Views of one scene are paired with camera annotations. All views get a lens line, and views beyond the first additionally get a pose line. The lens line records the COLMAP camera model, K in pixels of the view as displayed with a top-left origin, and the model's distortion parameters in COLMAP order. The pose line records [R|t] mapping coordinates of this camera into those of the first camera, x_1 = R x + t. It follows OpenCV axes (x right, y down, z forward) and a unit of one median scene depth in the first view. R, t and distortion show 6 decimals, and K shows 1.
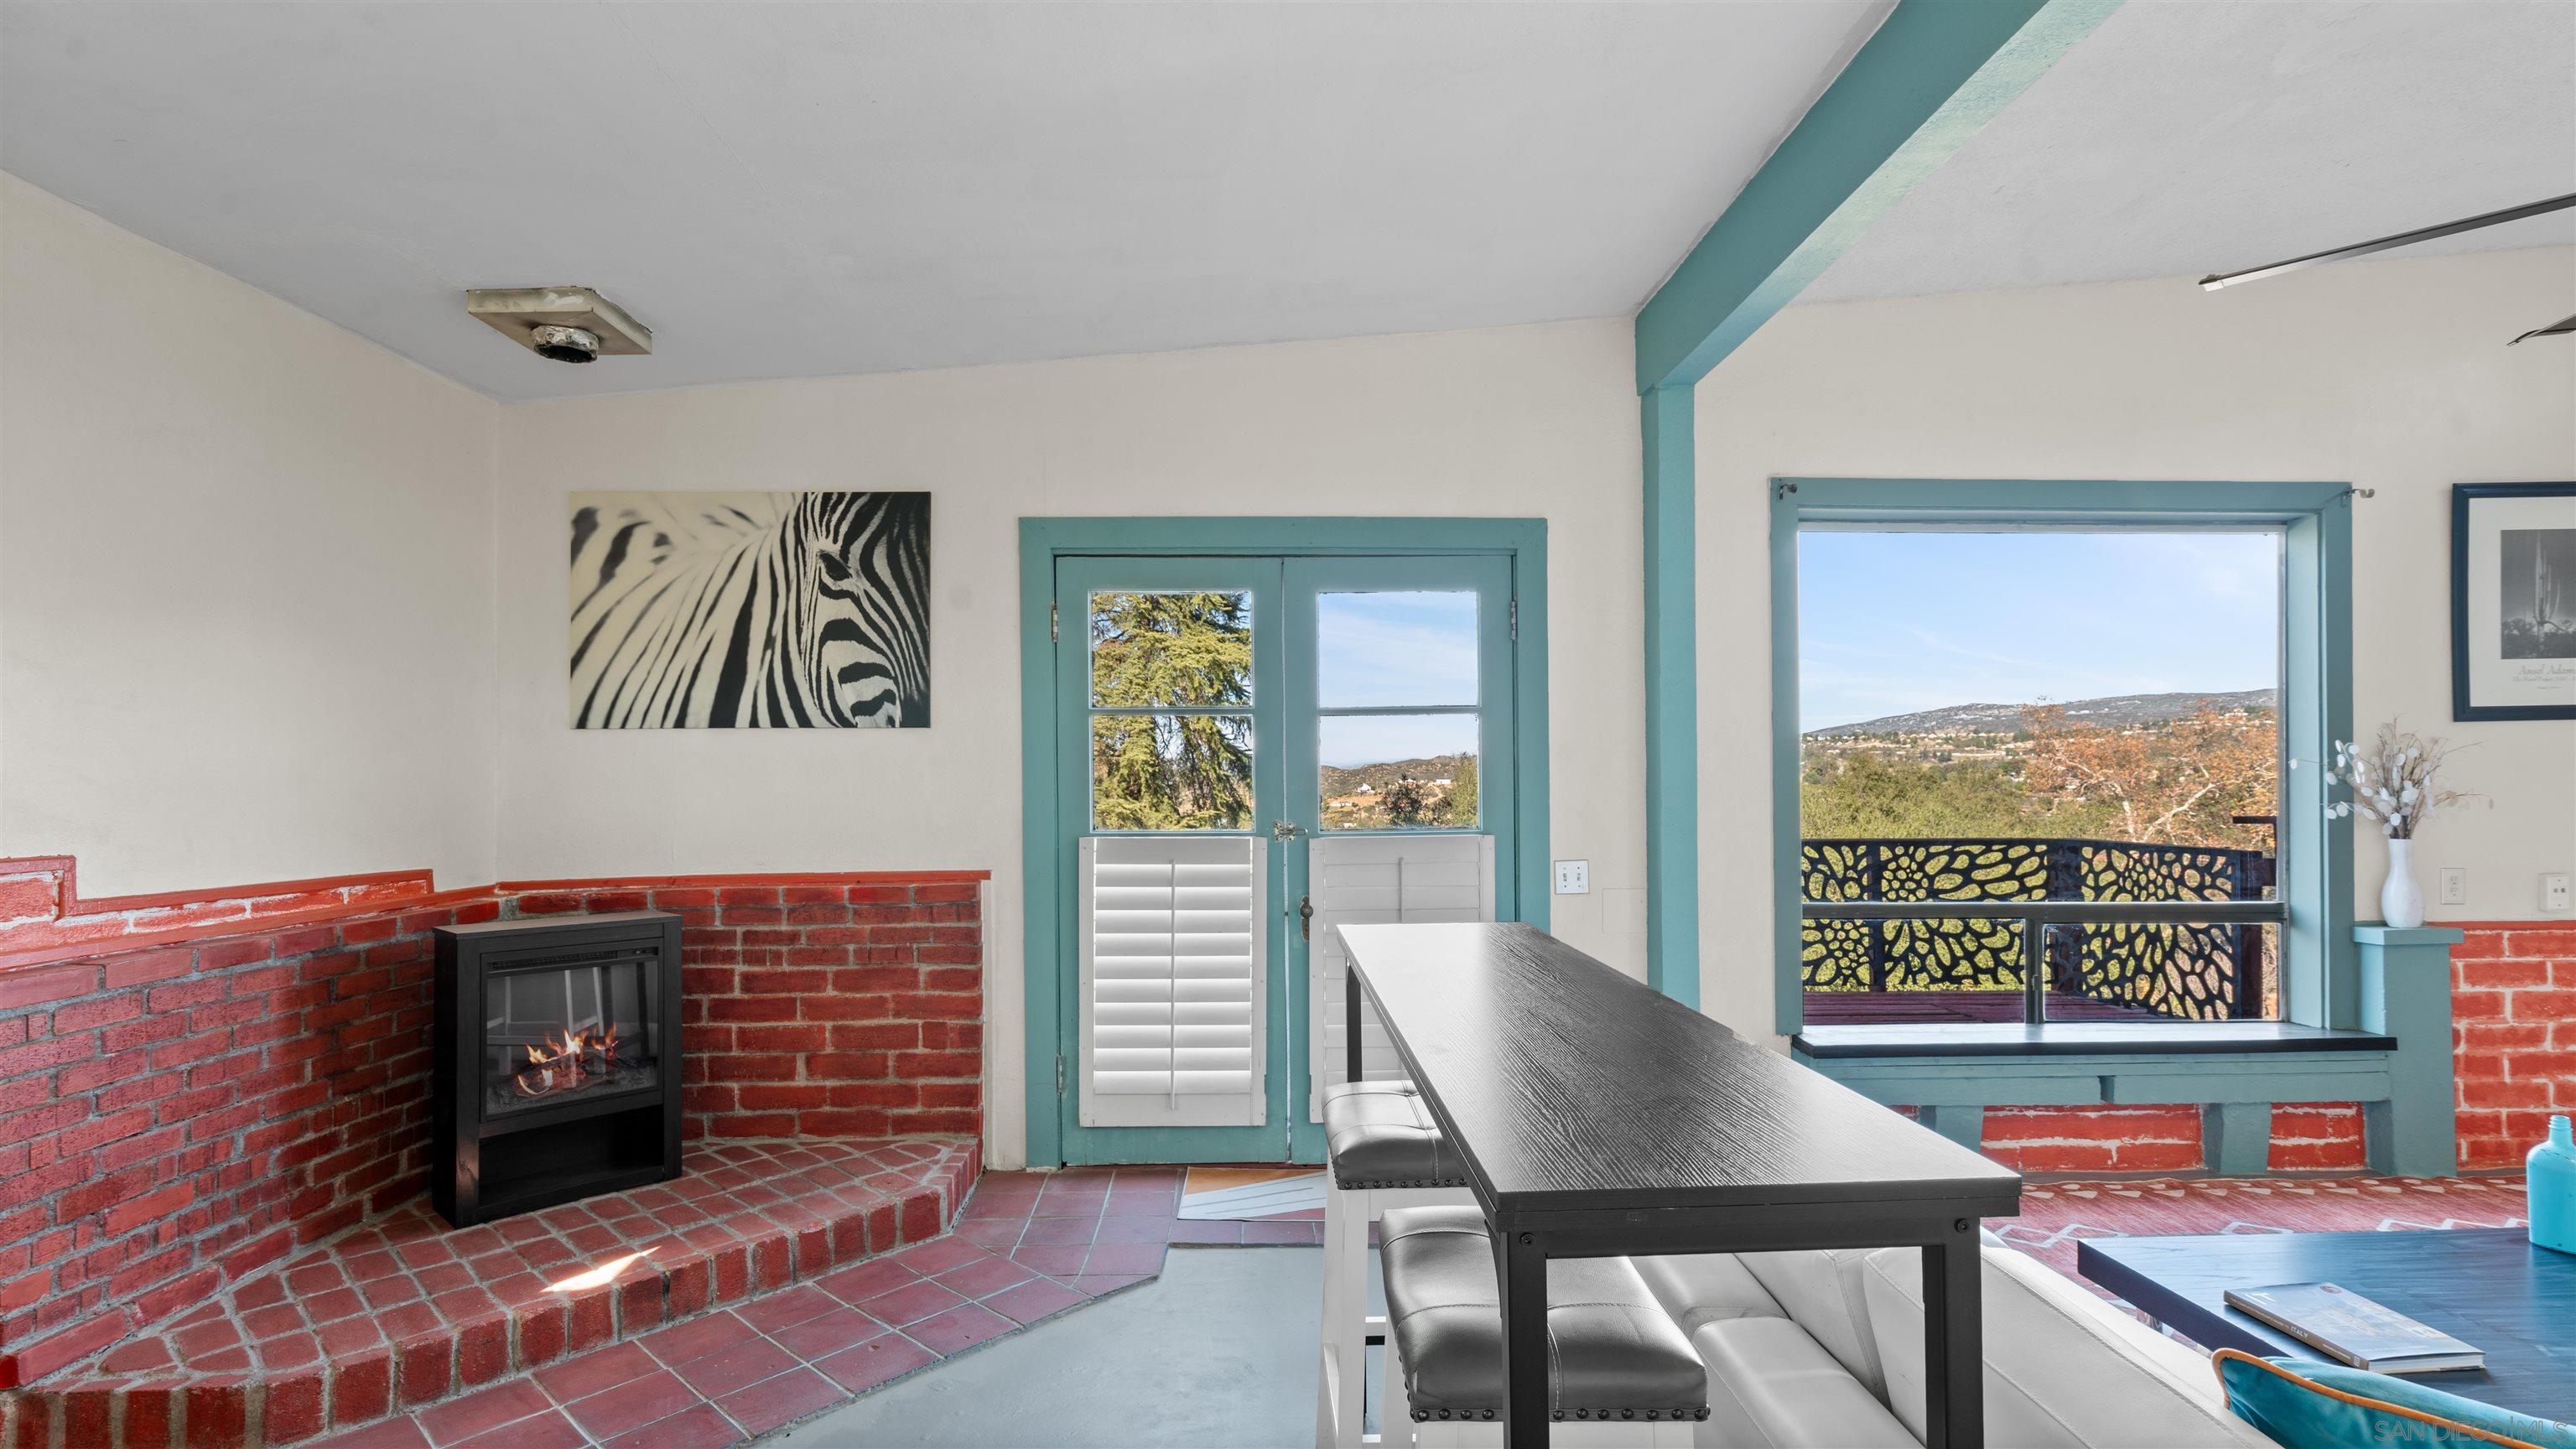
lens RADIAL K [[1174.1, 0, 1277.0], [0, 1174.1, 769.5], [0, 0, 1]] dist [-0.007548, 0.001951]
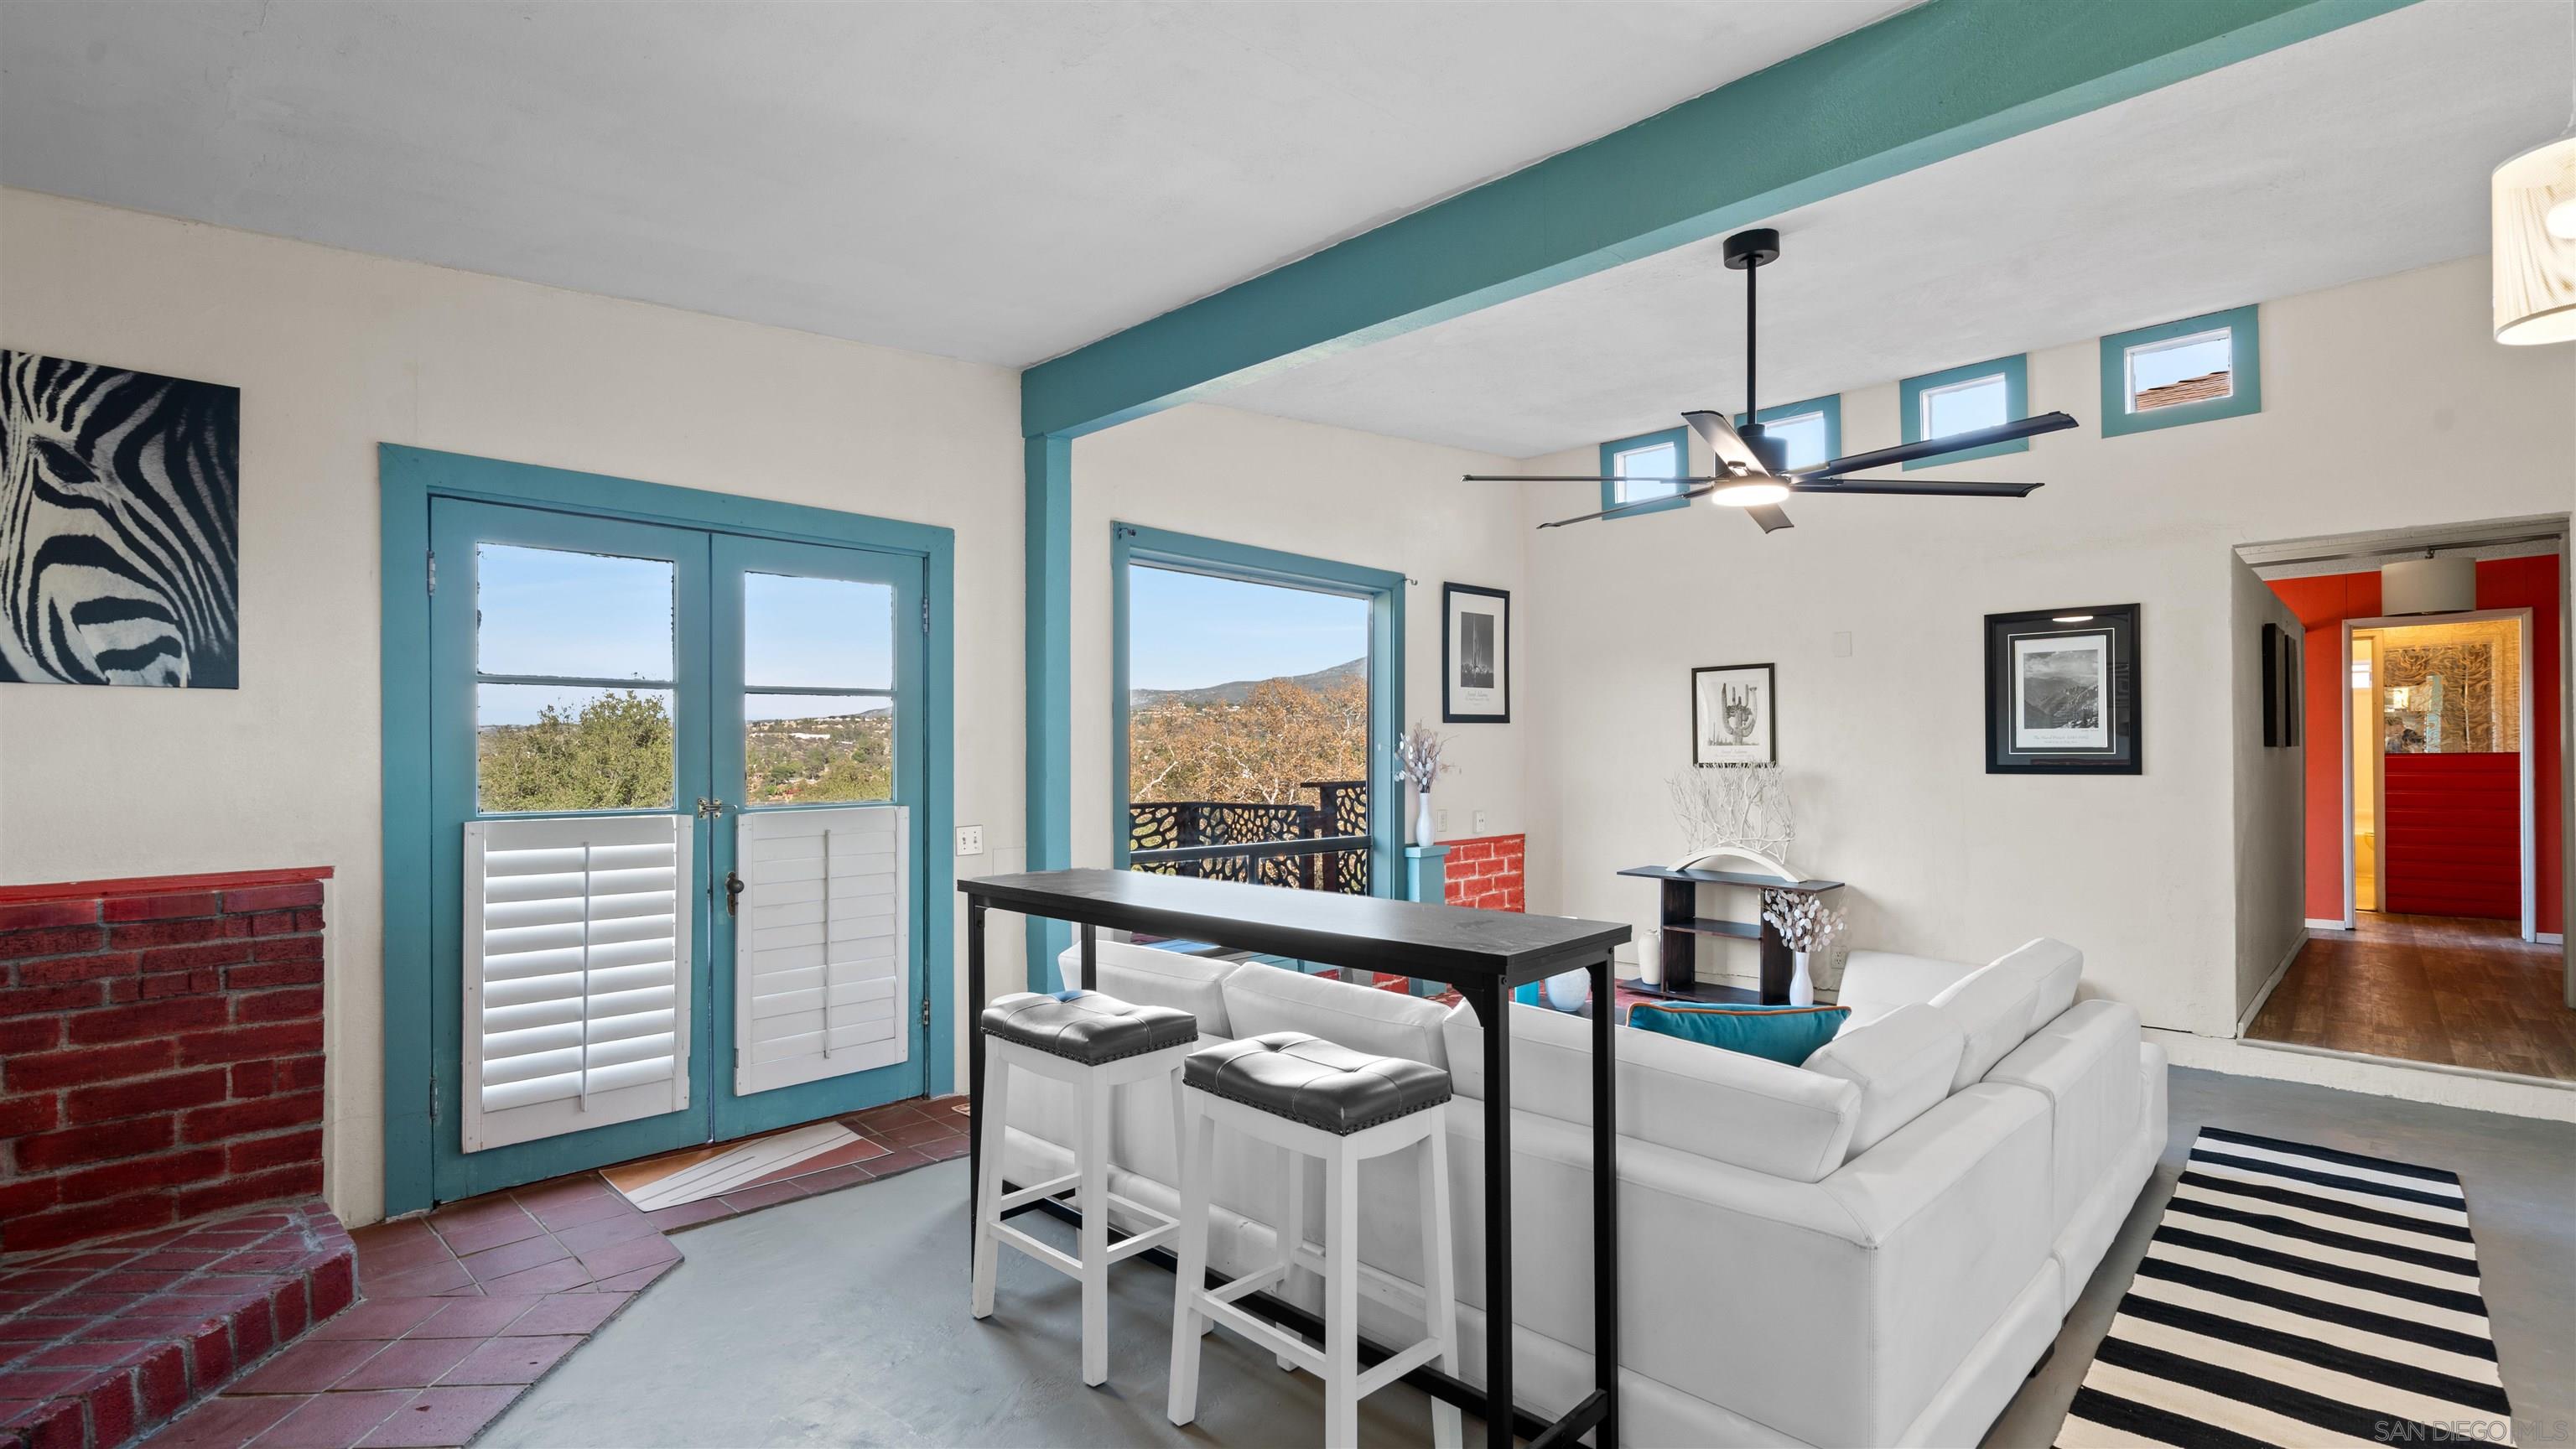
lens RADIAL K [[1174.1, 0, 1286.5], [0, 1174.1, 745.7], [0, 0, 1]] dist [-0.007548, 0.001951]
pose [[0.712634, 0.007746, 0.701493, -0.343341], [-0.006711, 0.999969, -0.004224, 0.000672], [-0.701504, -0.001698, 0.712664, -0.046930]]
